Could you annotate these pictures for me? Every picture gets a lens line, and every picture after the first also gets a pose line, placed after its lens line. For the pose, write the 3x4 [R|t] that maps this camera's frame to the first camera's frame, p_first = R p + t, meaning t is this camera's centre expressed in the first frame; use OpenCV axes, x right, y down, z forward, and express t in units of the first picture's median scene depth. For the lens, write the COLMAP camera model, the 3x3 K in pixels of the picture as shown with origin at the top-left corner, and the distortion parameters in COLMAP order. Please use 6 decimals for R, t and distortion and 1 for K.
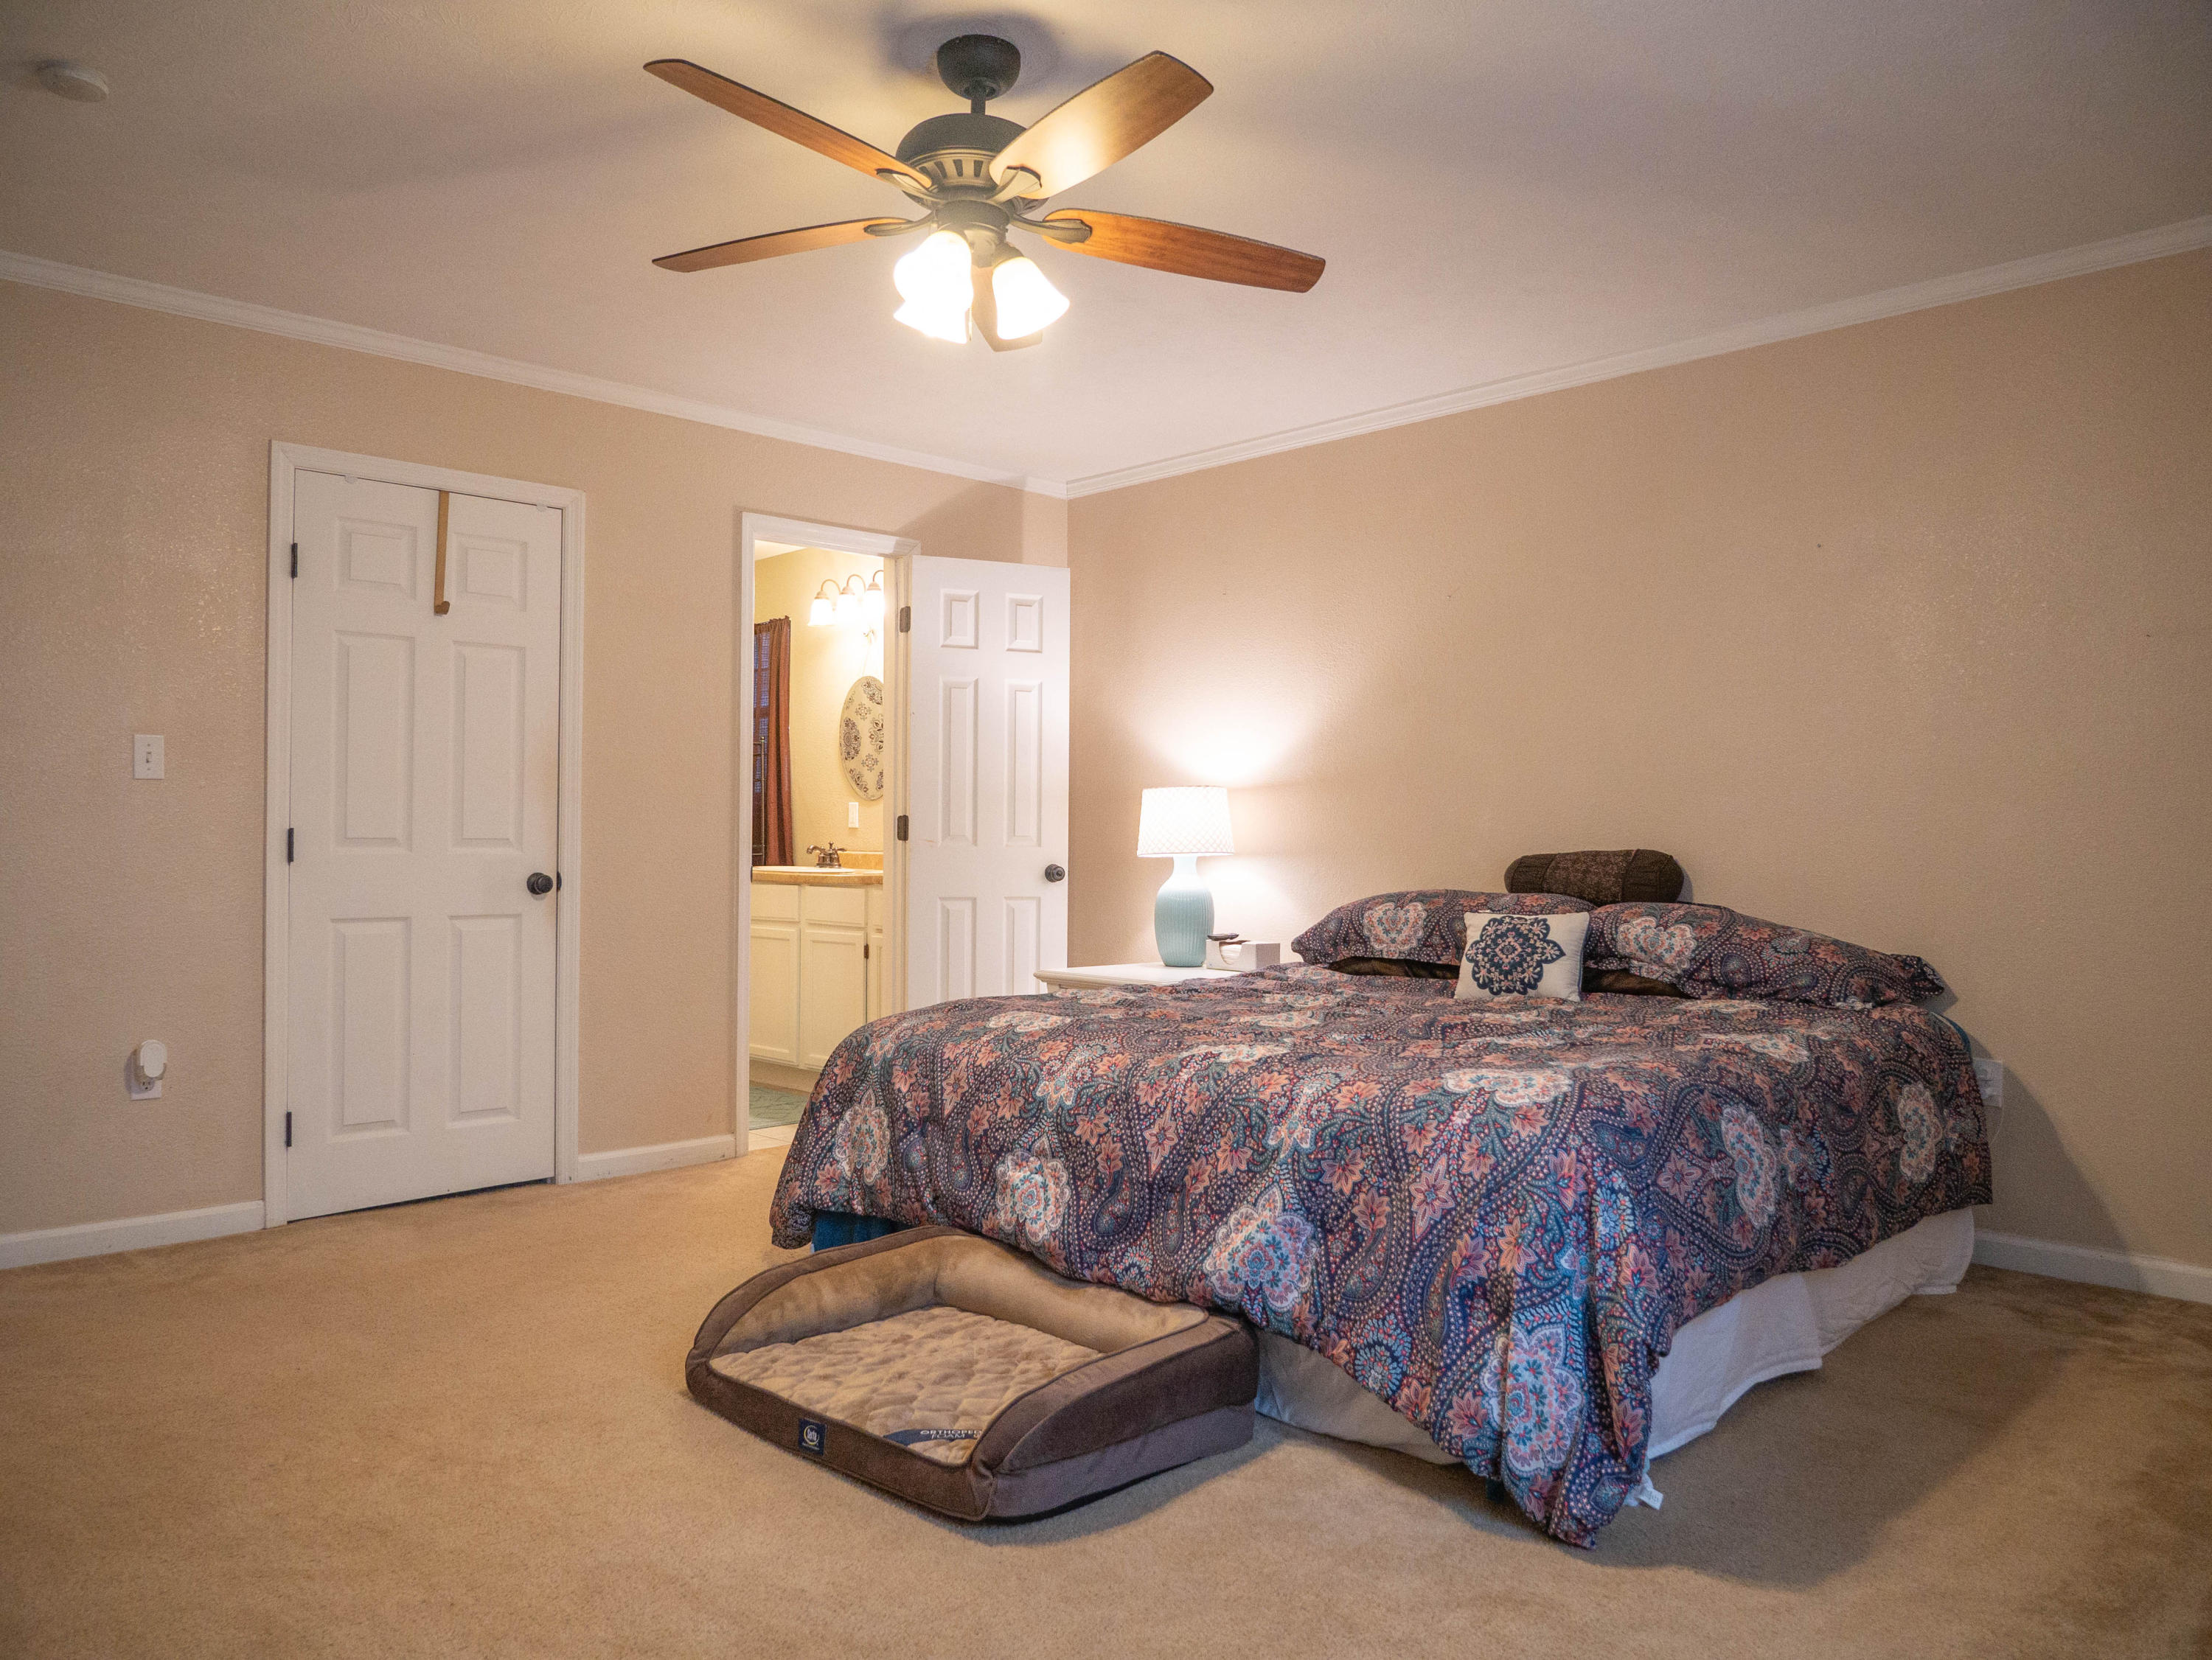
lens RADIAL K [[1582.6, 0, 1102.1], [0, 1582.6, 830.7], [0, 0, 1]] dist [-0.010015, -0.003095]
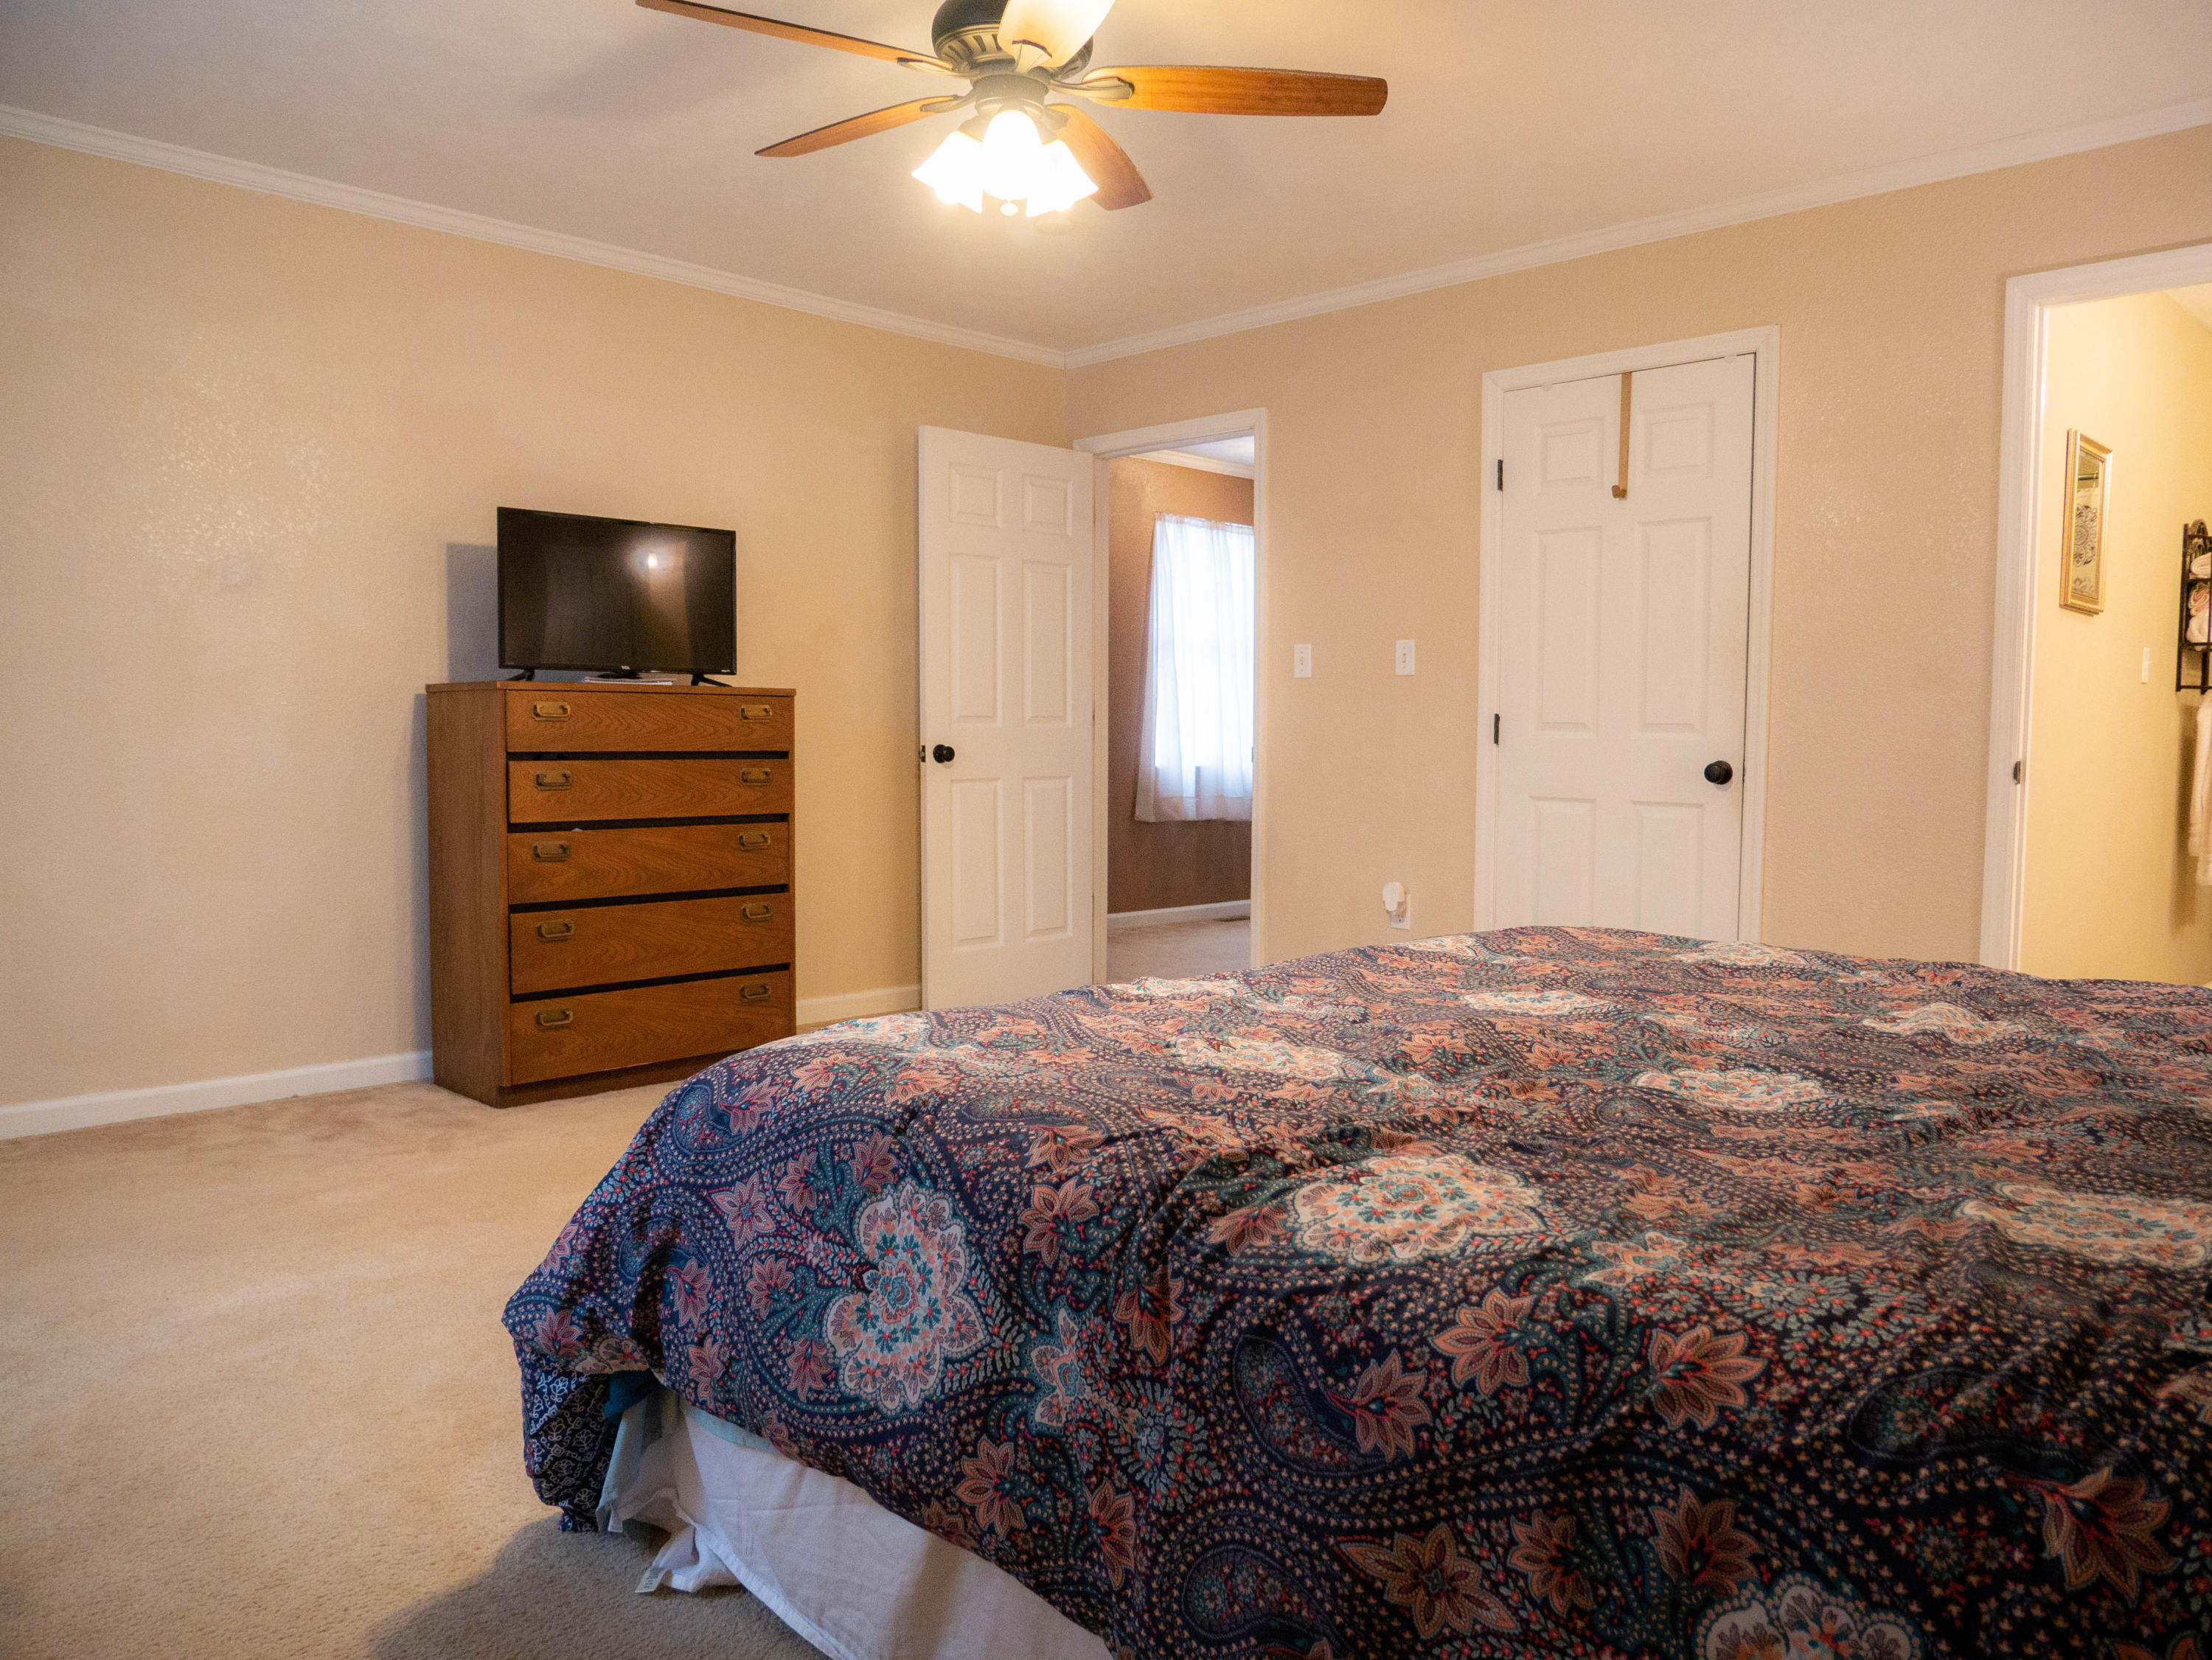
lens RADIAL K [[1582.6, 0, 1104.7], [0, 1582.6, 826.5], [0, 0, 1]] dist [-0.010015, -0.003095]
pose [[0.008303, 0.061781, -0.998055, 0.887206], [-0.005516, 0.998077, 0.061737, 0.015443], [0.999950, 0.004993, 0.008627, 1.001317]]
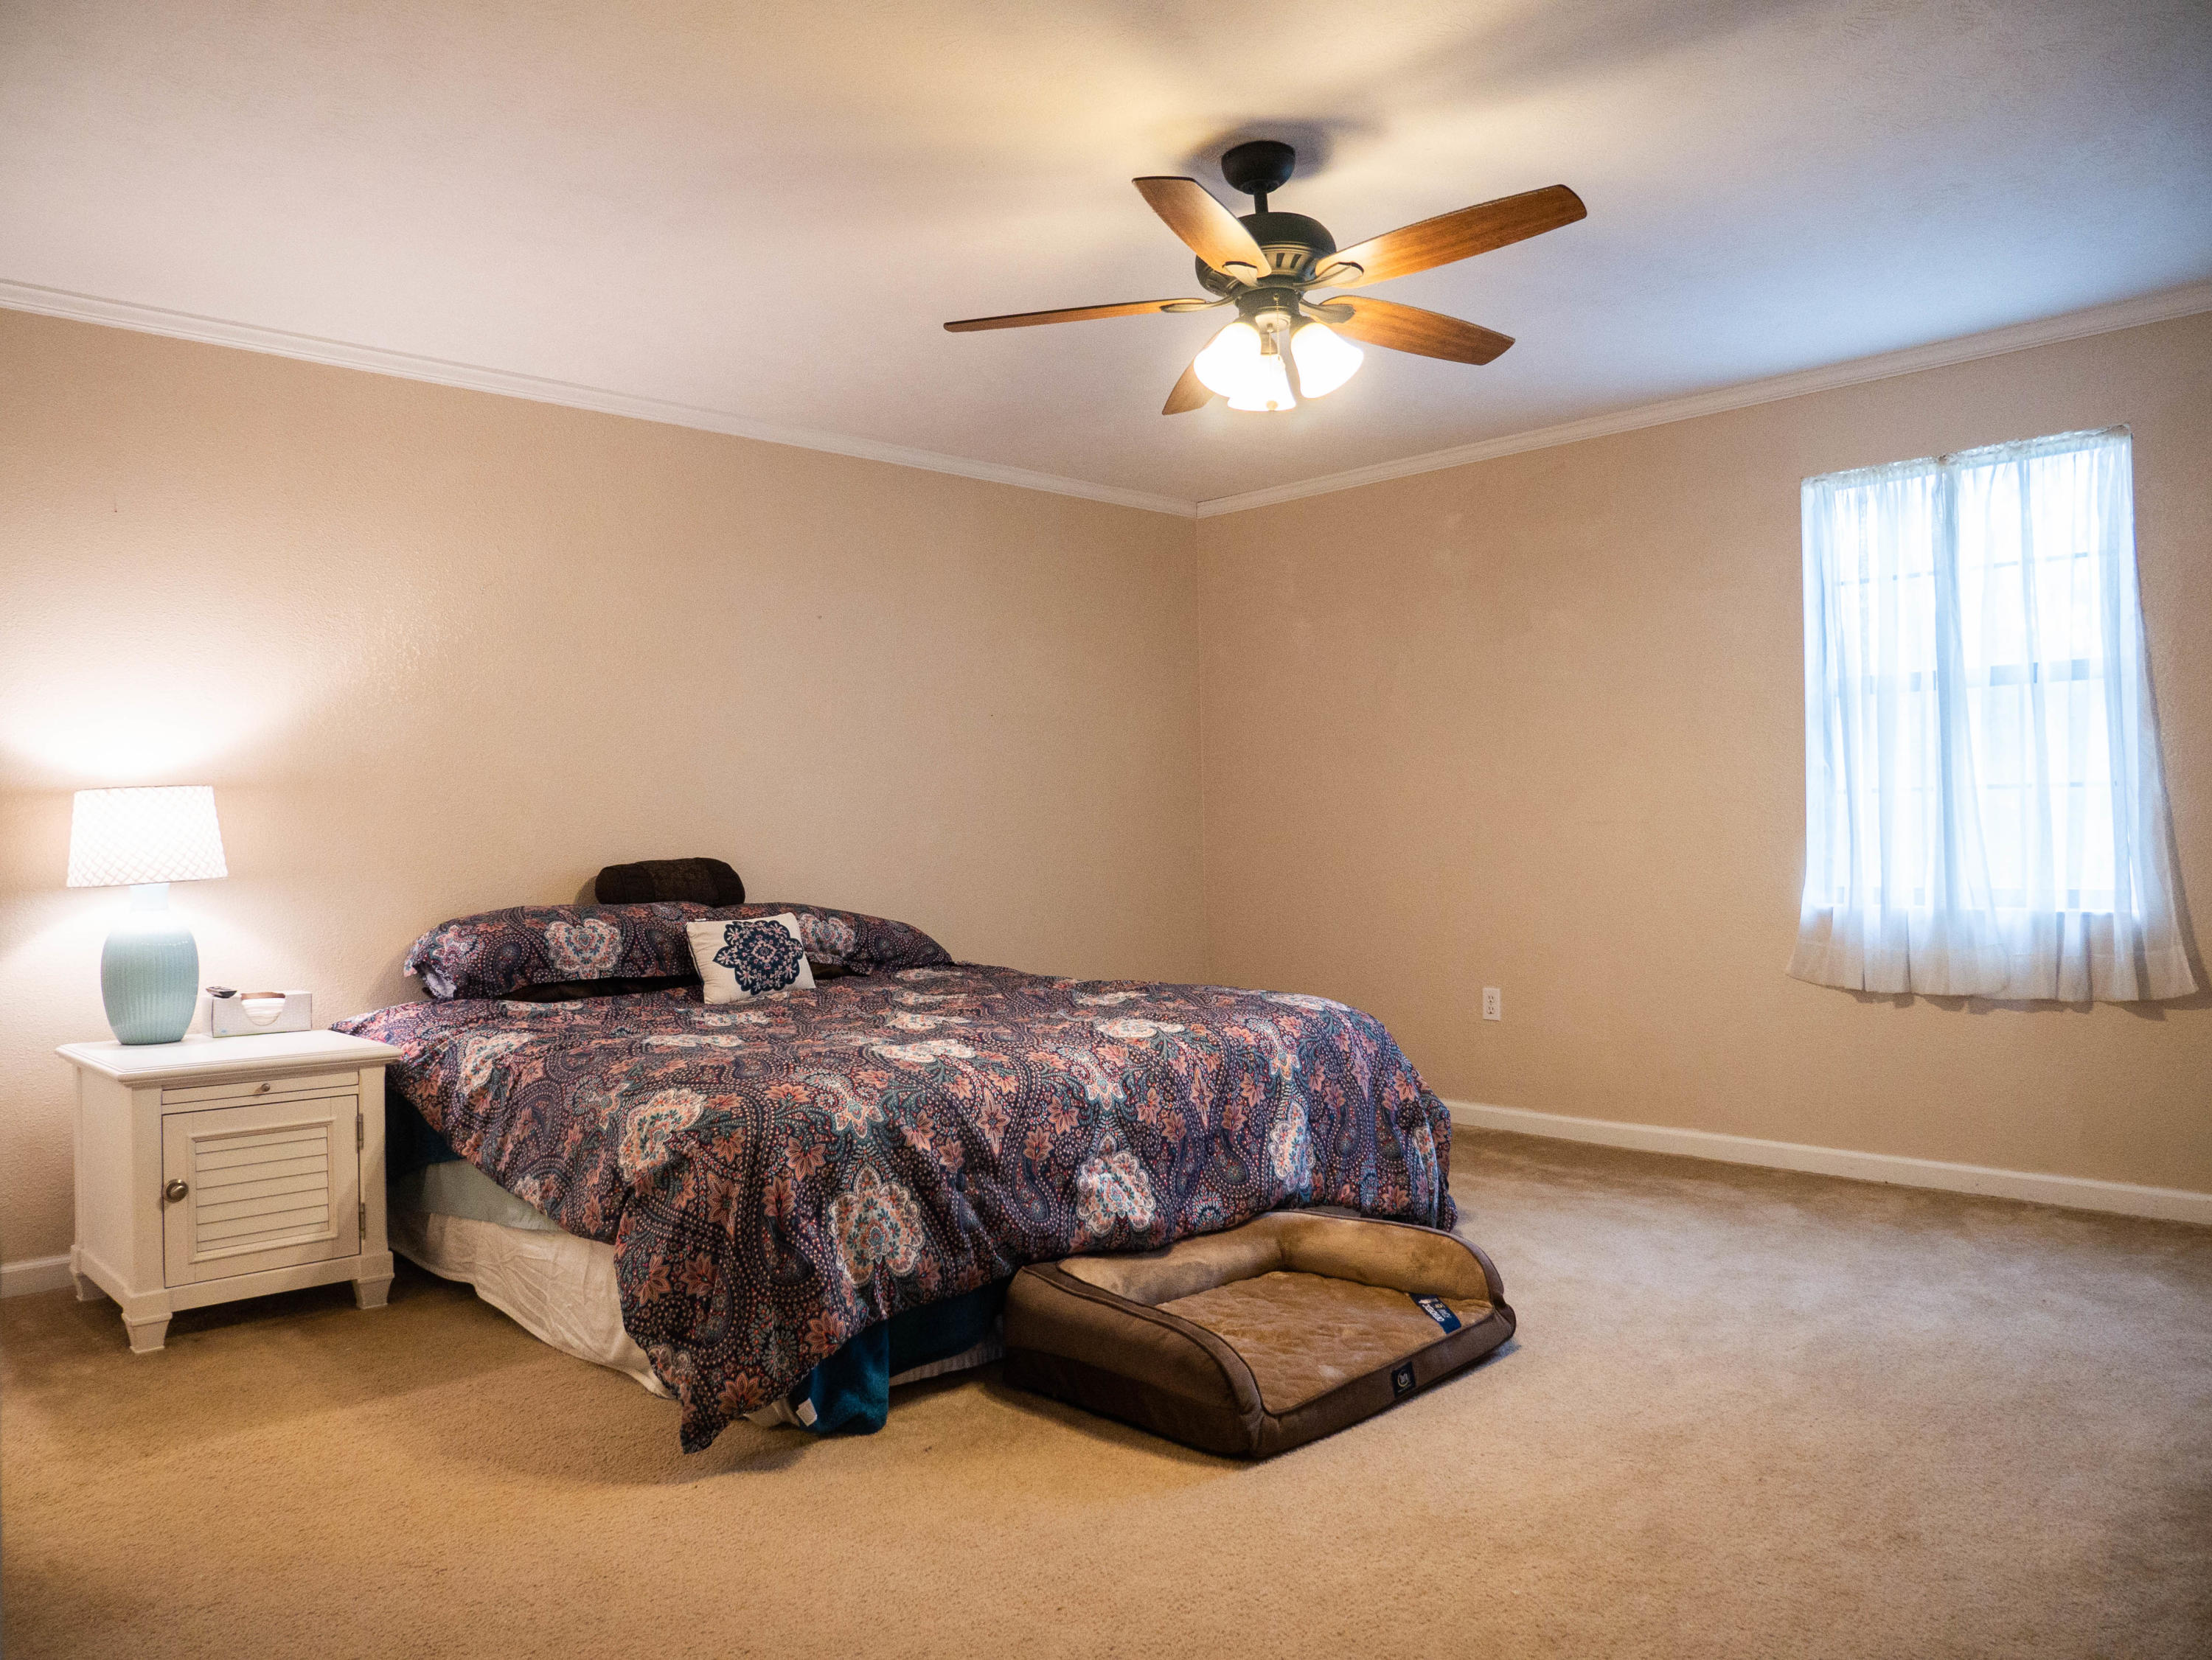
lens RADIAL K [[1582.6, 0, 1103.5], [0, 1582.6, 831.2], [0, 0, 1]] dist [-0.010015, -0.003095]
pose [[0.002291, 0.000383, 0.999997, -0.983397], [0.004296, 0.999991, -0.000393, -0.006937], [-0.999988, 0.004297, 0.002290, 0.905214]]
